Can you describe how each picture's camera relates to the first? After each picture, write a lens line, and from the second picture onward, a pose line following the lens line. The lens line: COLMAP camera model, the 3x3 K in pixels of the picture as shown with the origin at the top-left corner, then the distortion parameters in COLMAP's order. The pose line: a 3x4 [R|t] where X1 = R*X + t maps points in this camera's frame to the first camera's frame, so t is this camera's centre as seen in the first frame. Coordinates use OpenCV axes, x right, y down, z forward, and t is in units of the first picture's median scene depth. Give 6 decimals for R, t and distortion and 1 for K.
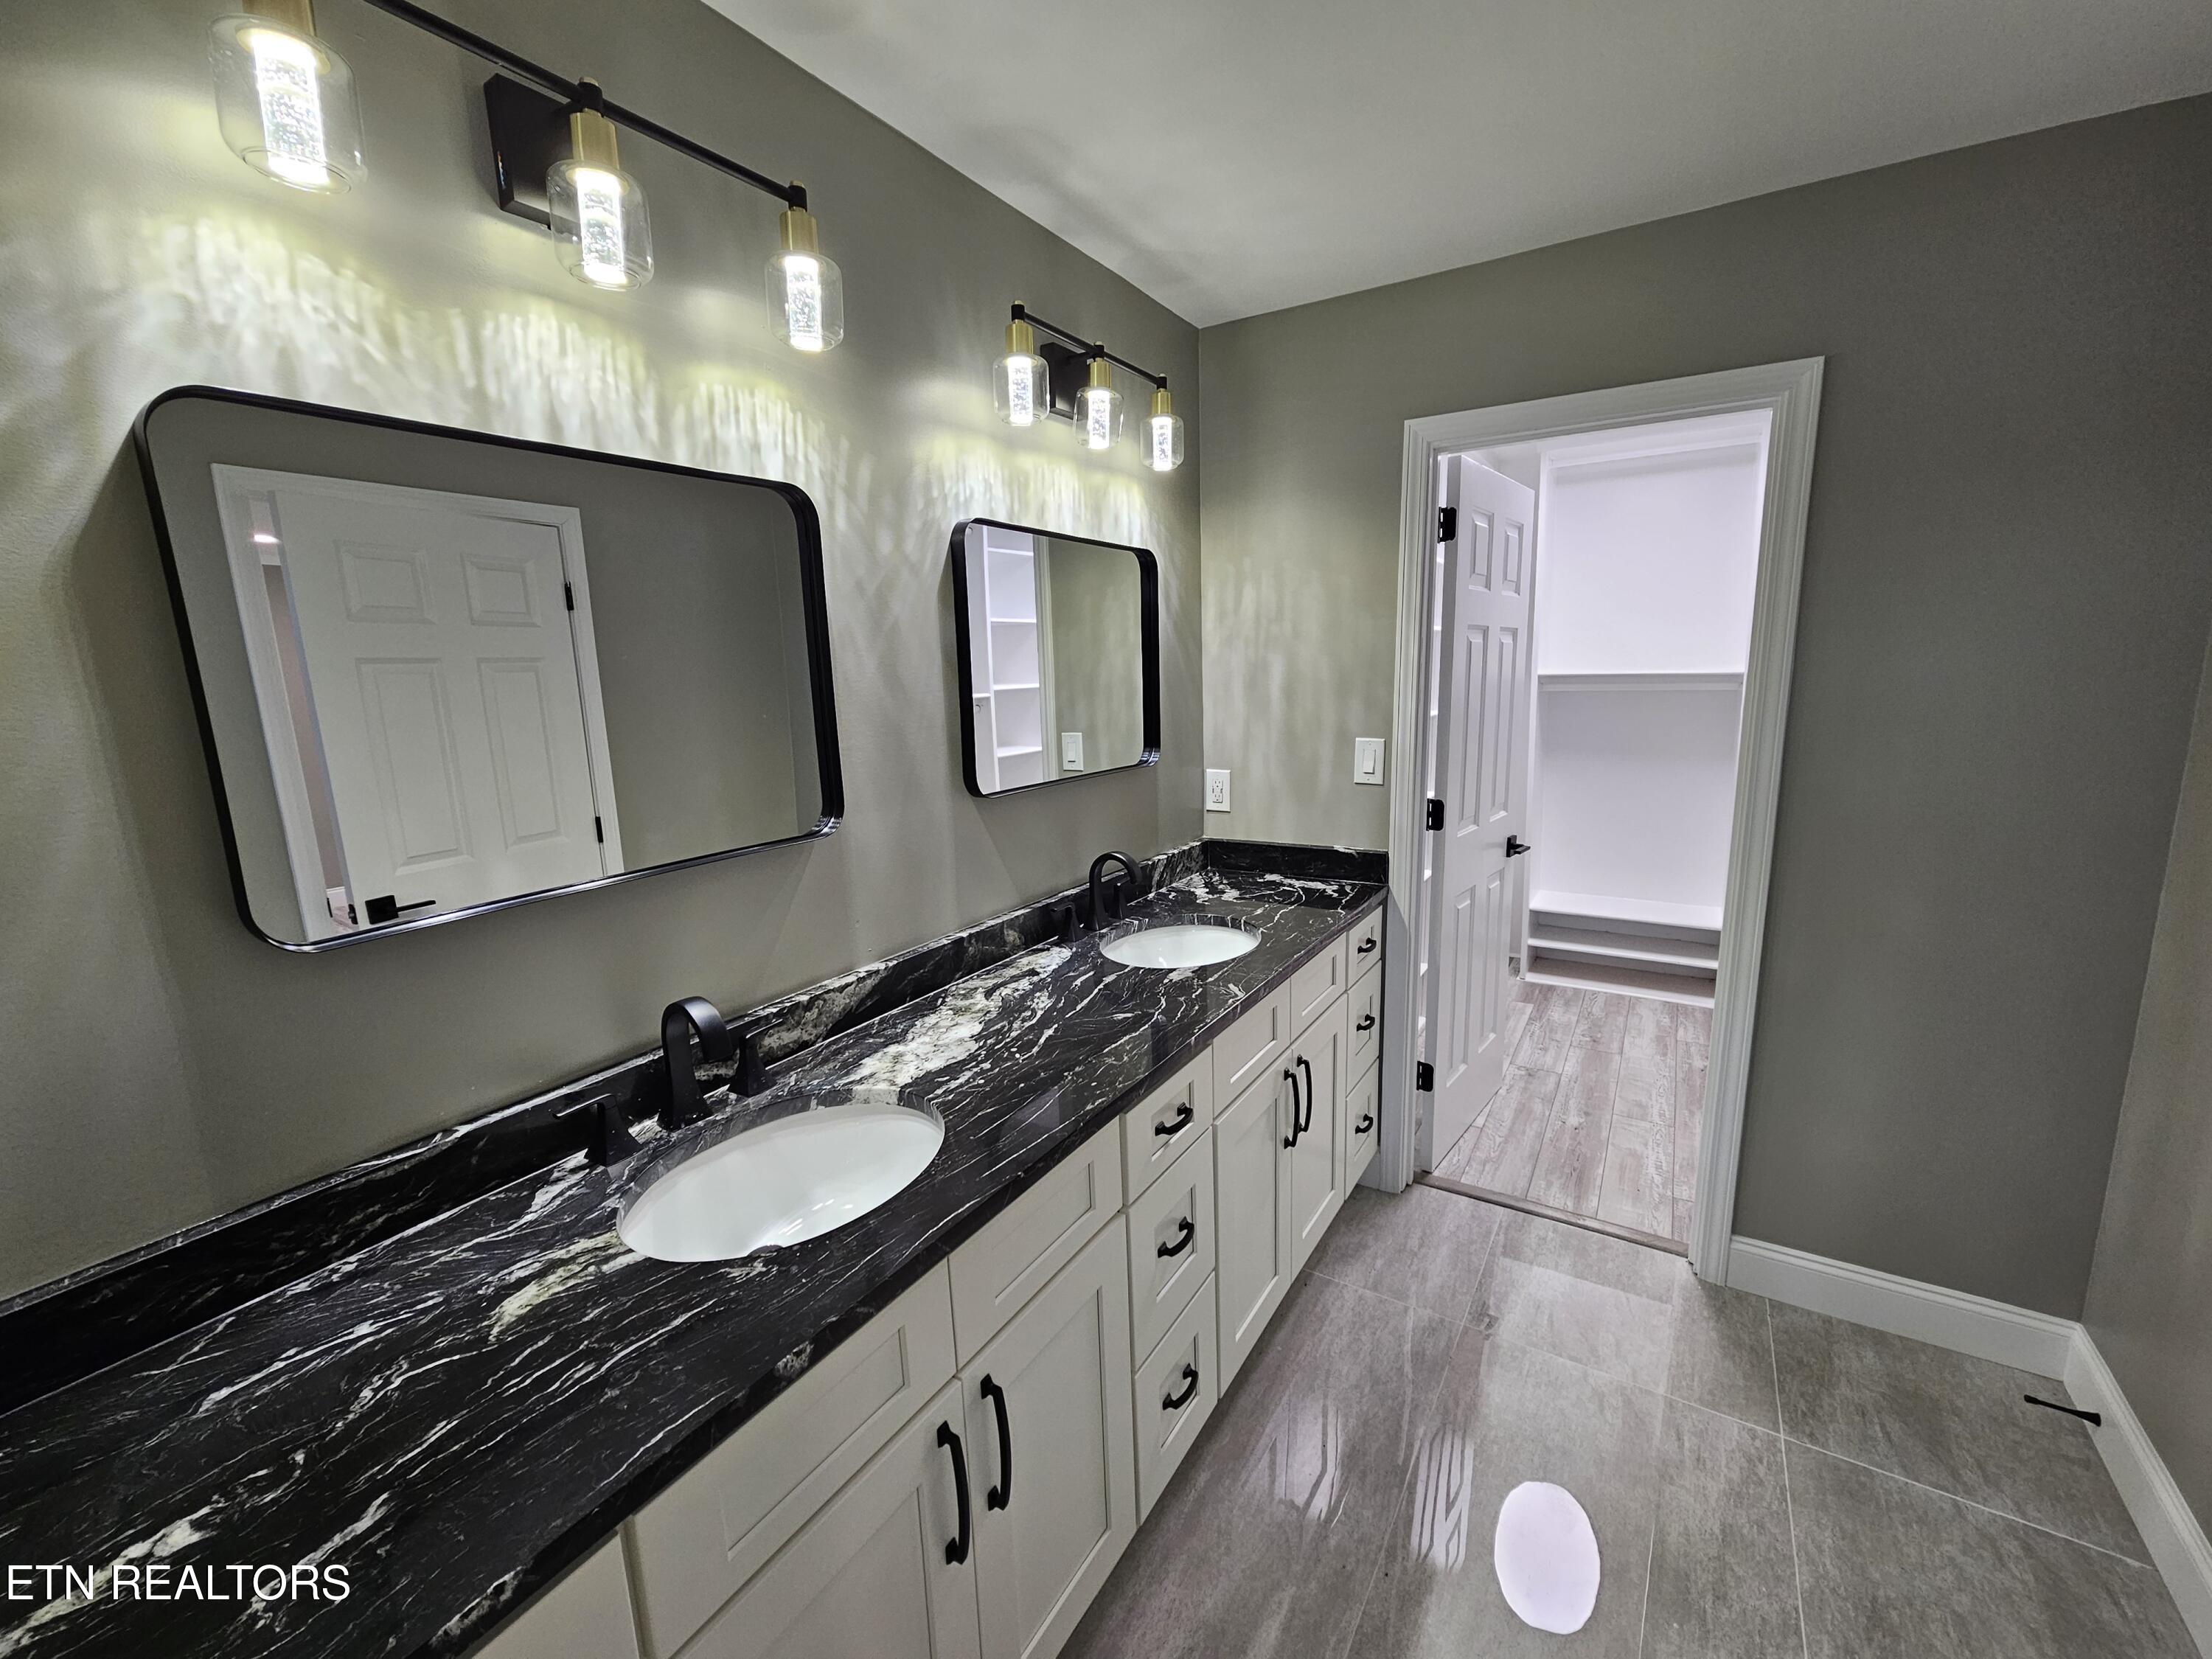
lens RADIAL K [[910.8, 0, 1108.6], [0, 910.8, 832.6], [0, 0, 1]] dist [-0.002673, 0.001196]
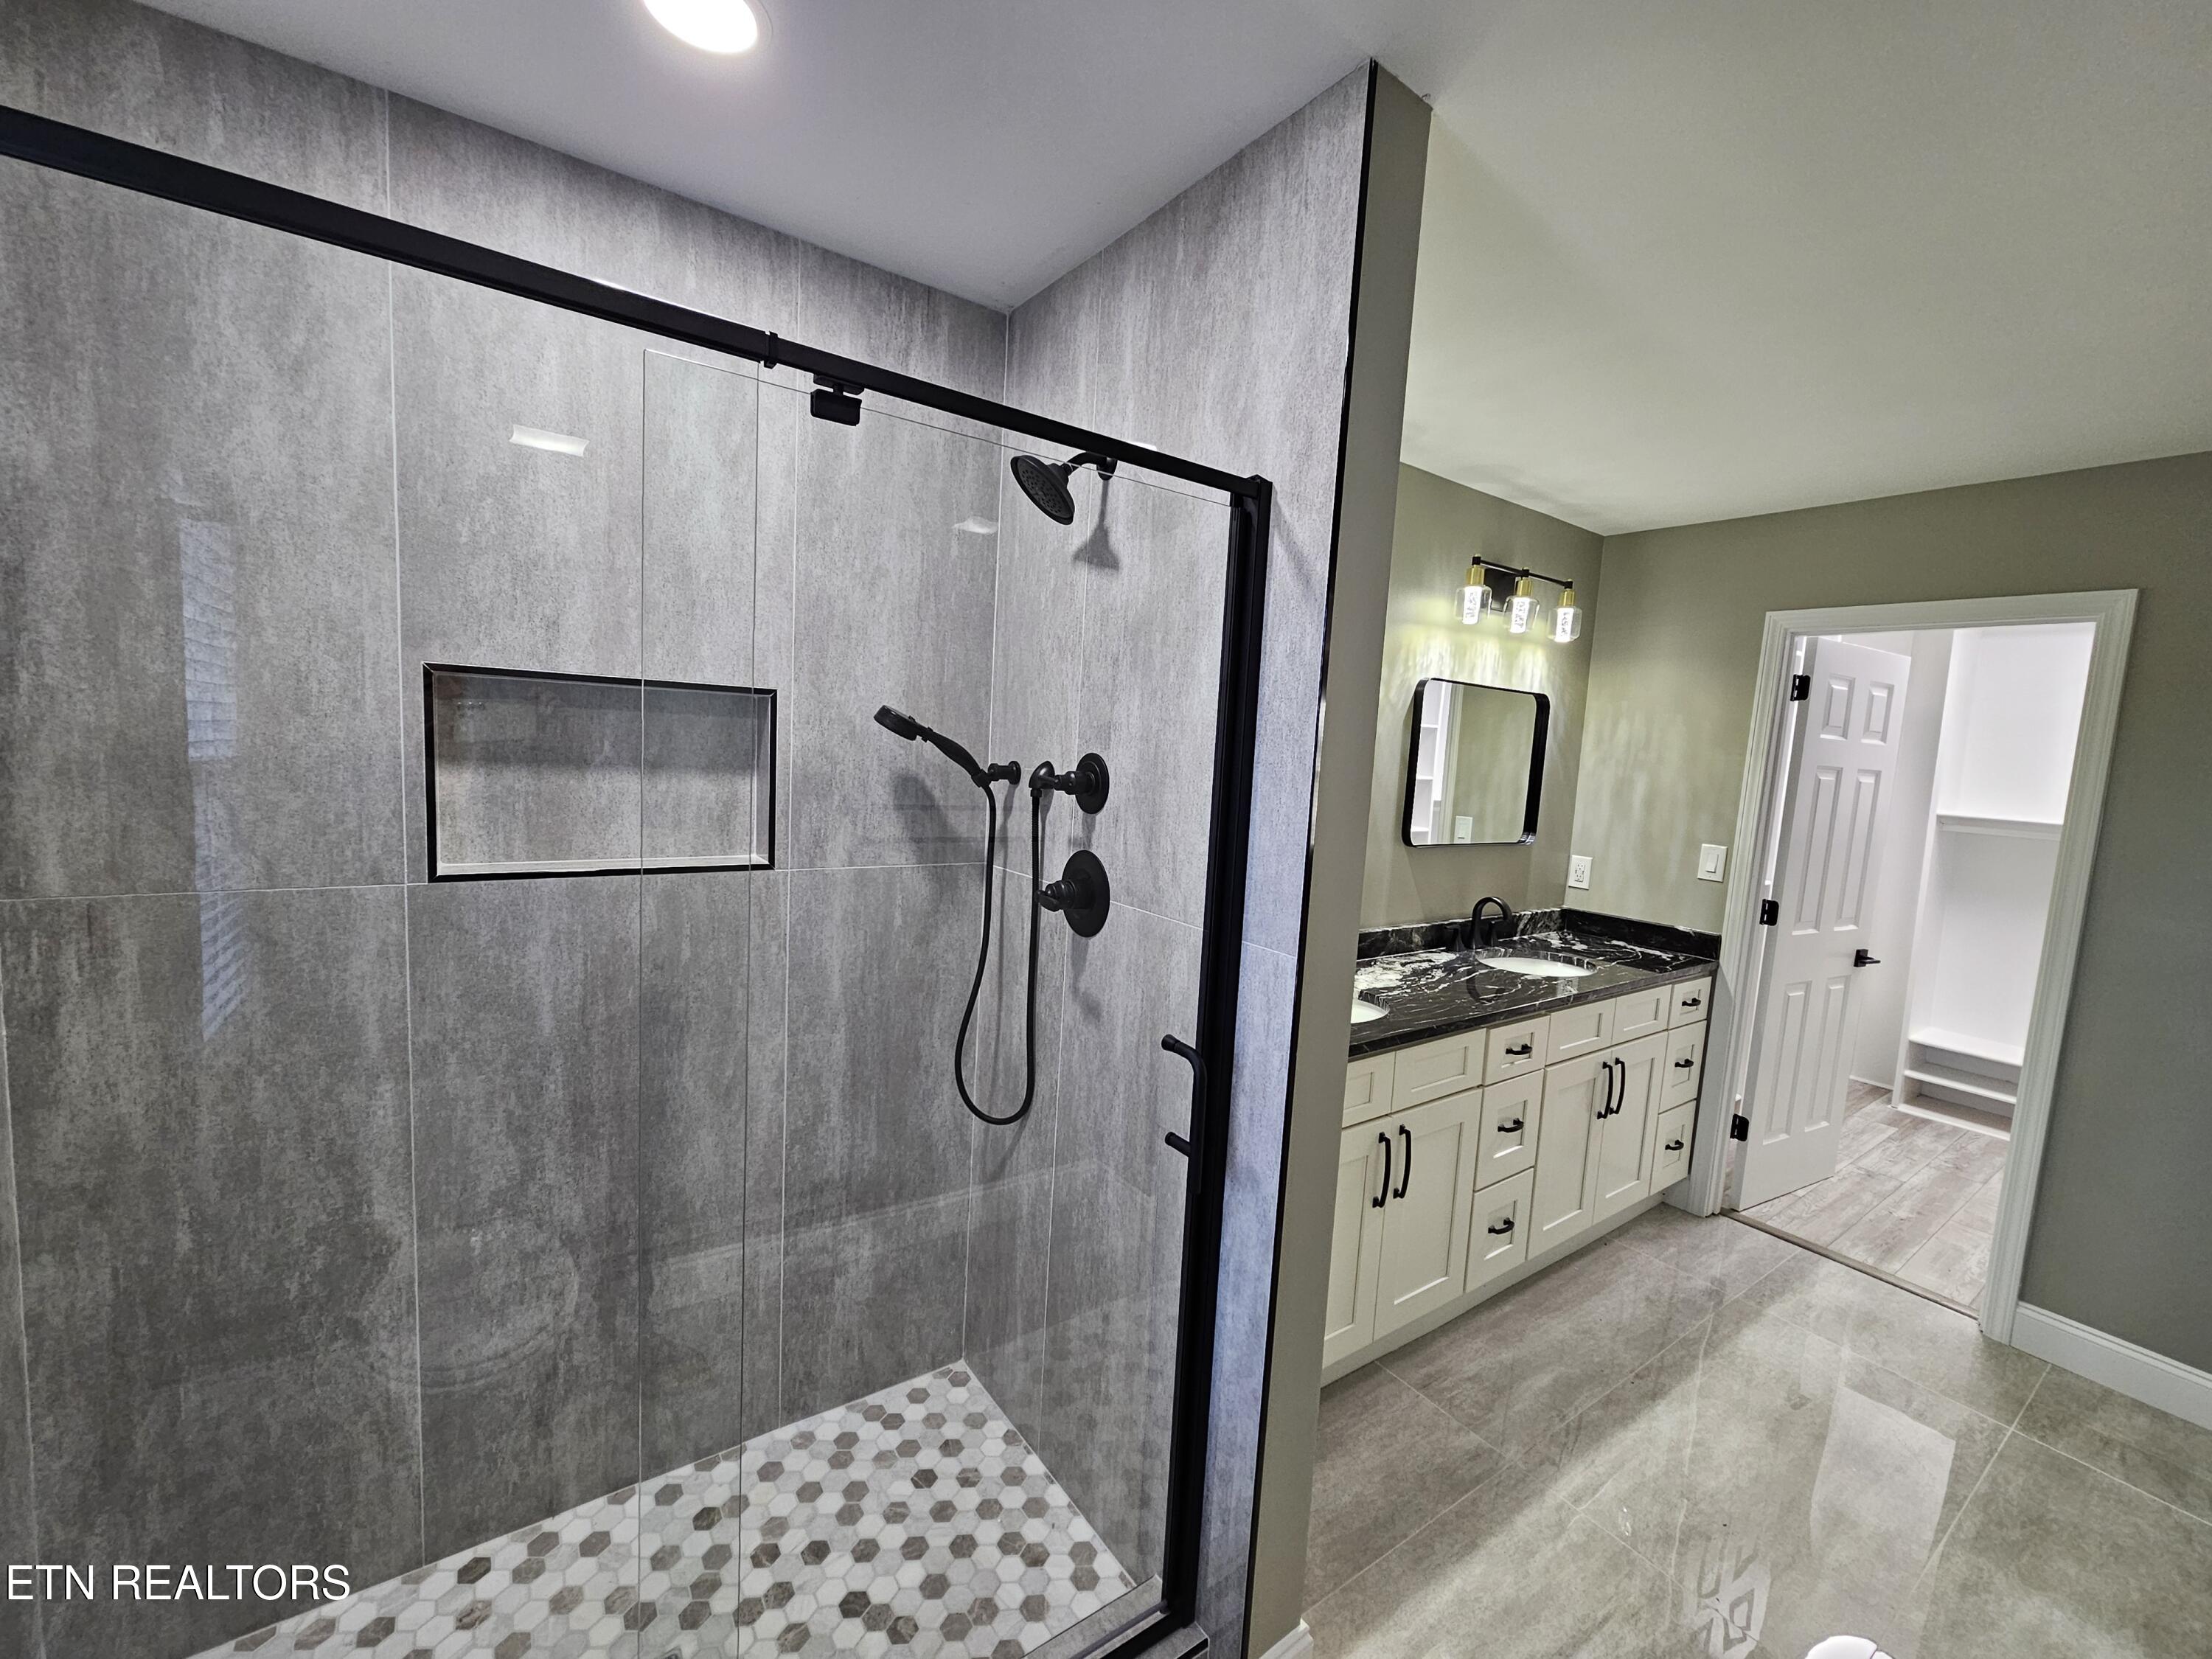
lens RADIAL K [[910.8, 0, 1110.9], [0, 910.8, 837.9], [0, 0, 1]] dist [-0.002673, 0.001196]
pose [[0.923088, 0.120472, -0.365233, -0.040717], [-0.148995, 0.987531, -0.050832, 0.098446], [0.354555, 0.101340, 0.929527, -0.625151]]
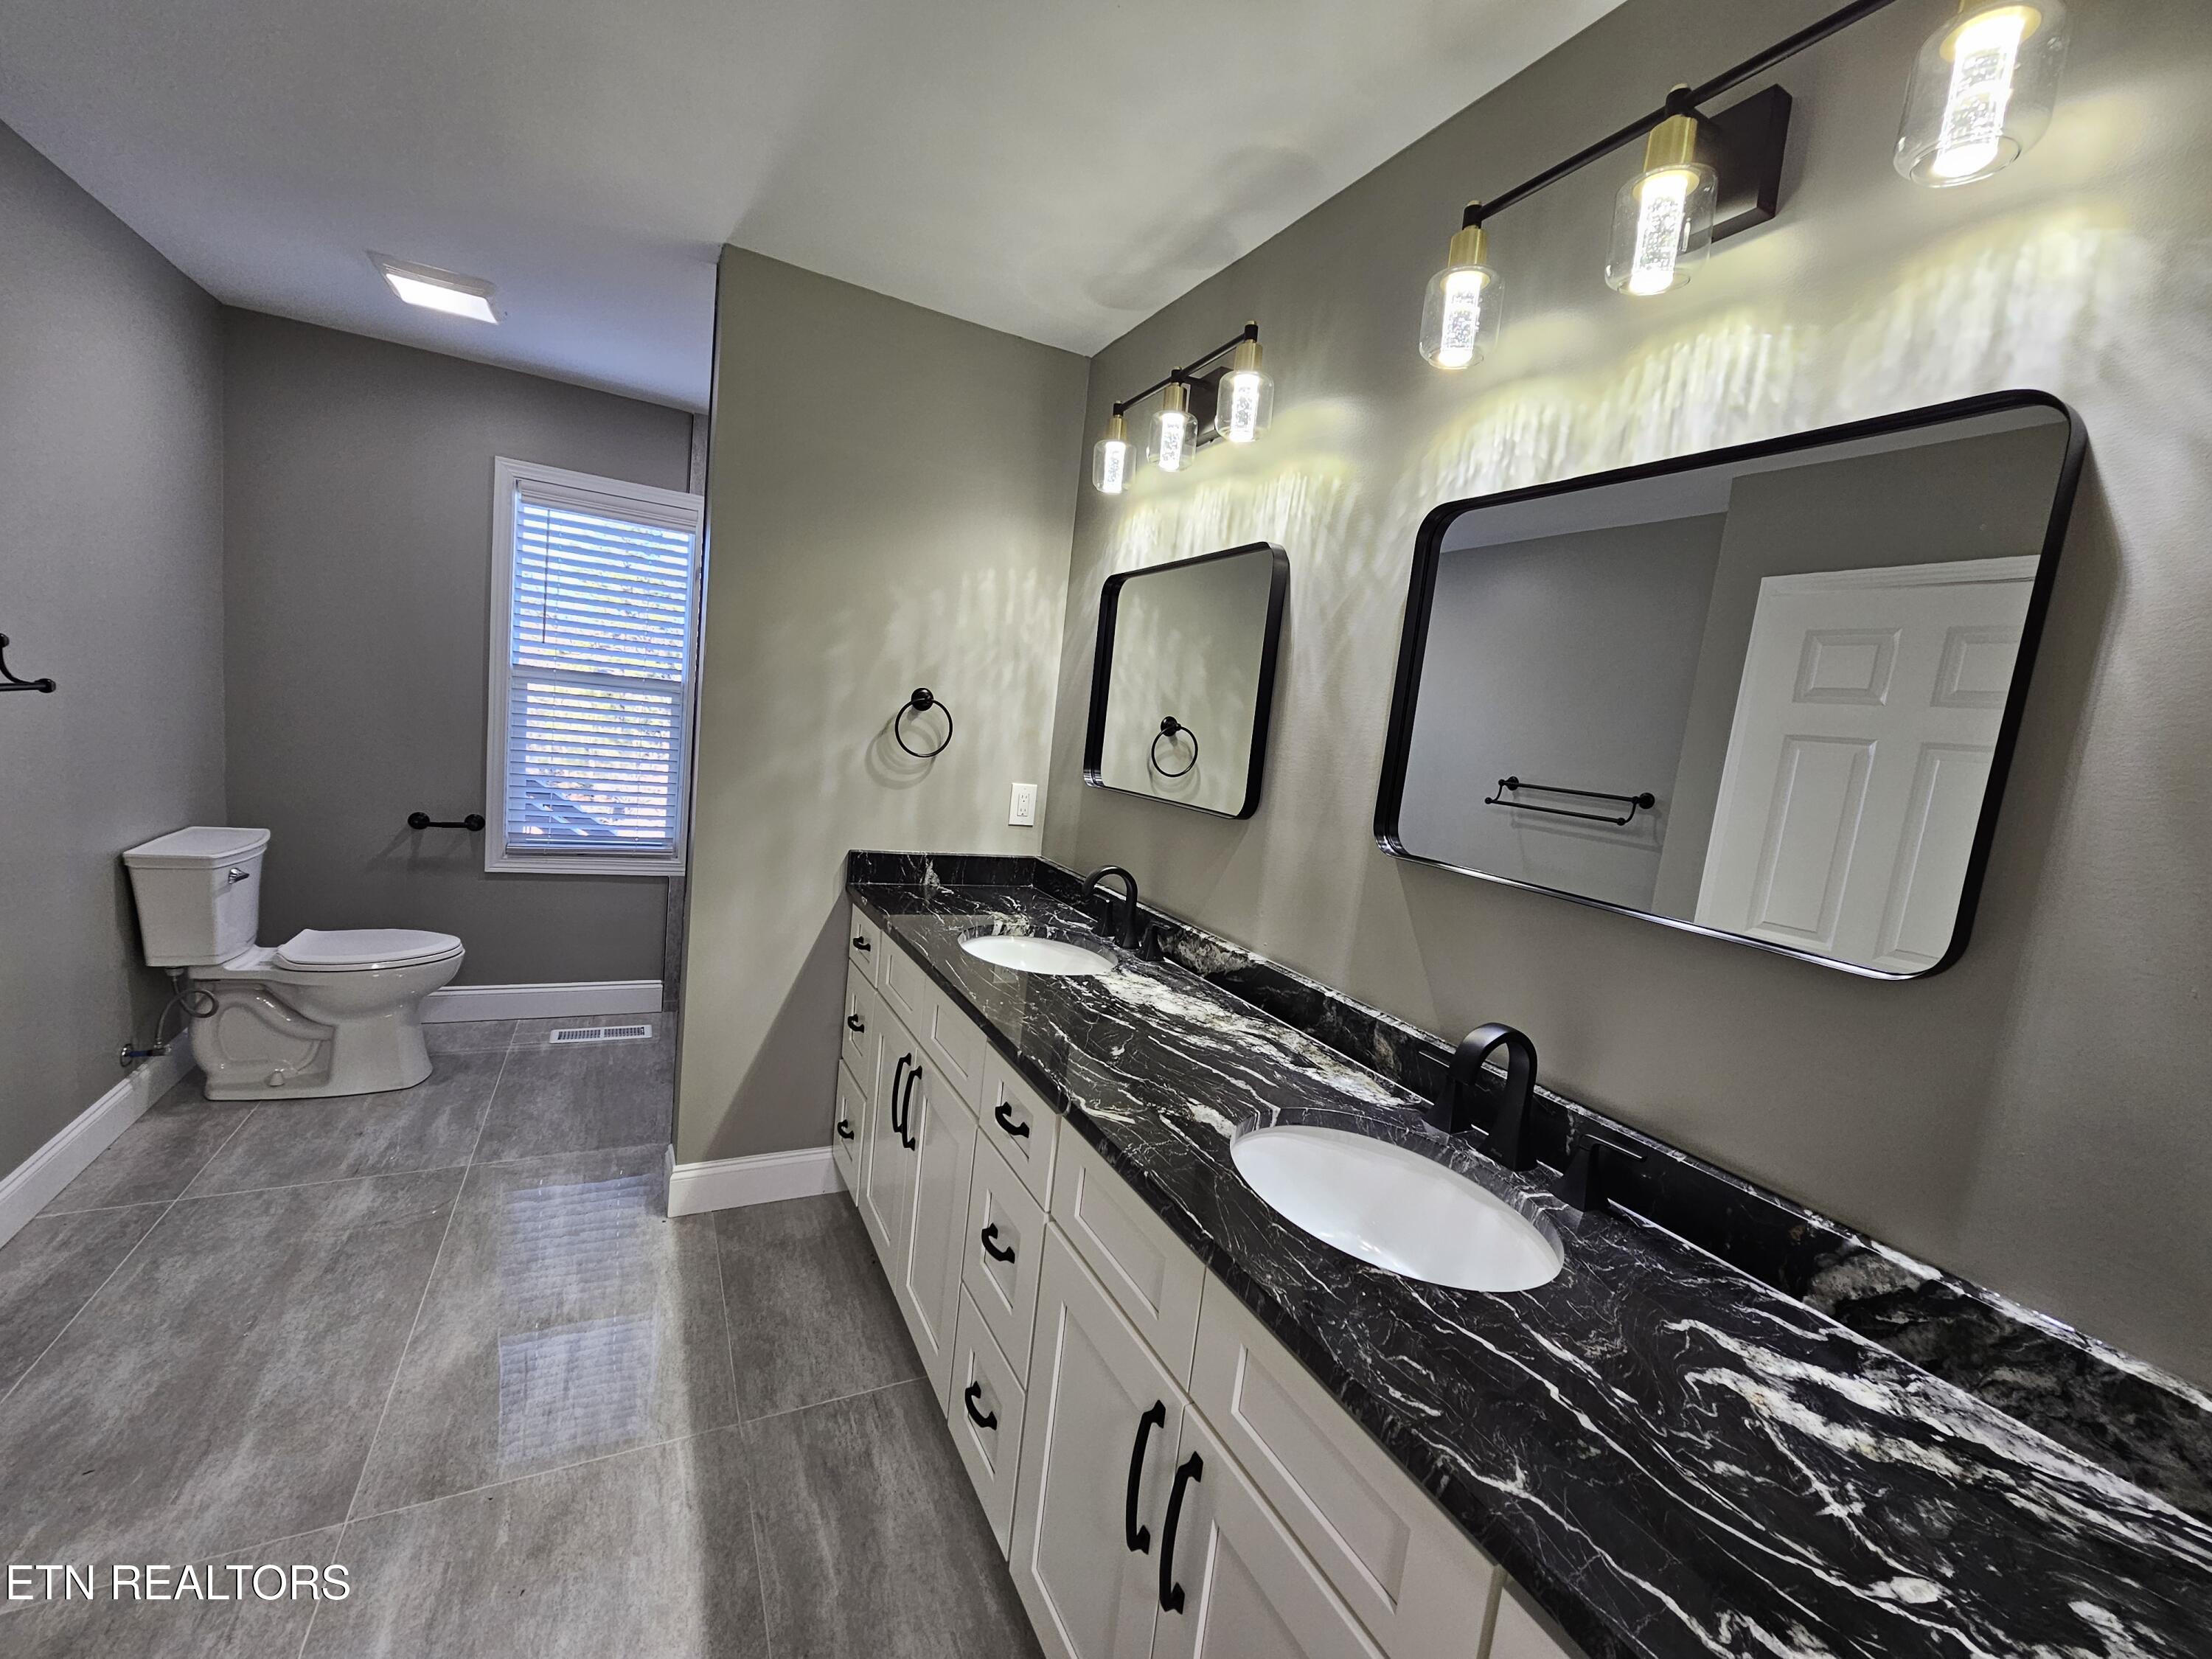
lens RADIAL K [[910.8, 0, 1105.6], [0, 910.8, 831.0], [0, 0, 1]] dist [-0.002673, 0.001196]
pose [[-0.505753, 0.080690, -0.858896, 0.623198], [-0.244442, 0.941408, 0.232379, -0.168106], [0.827322, 0.327477, -0.456396, 1.066898]]
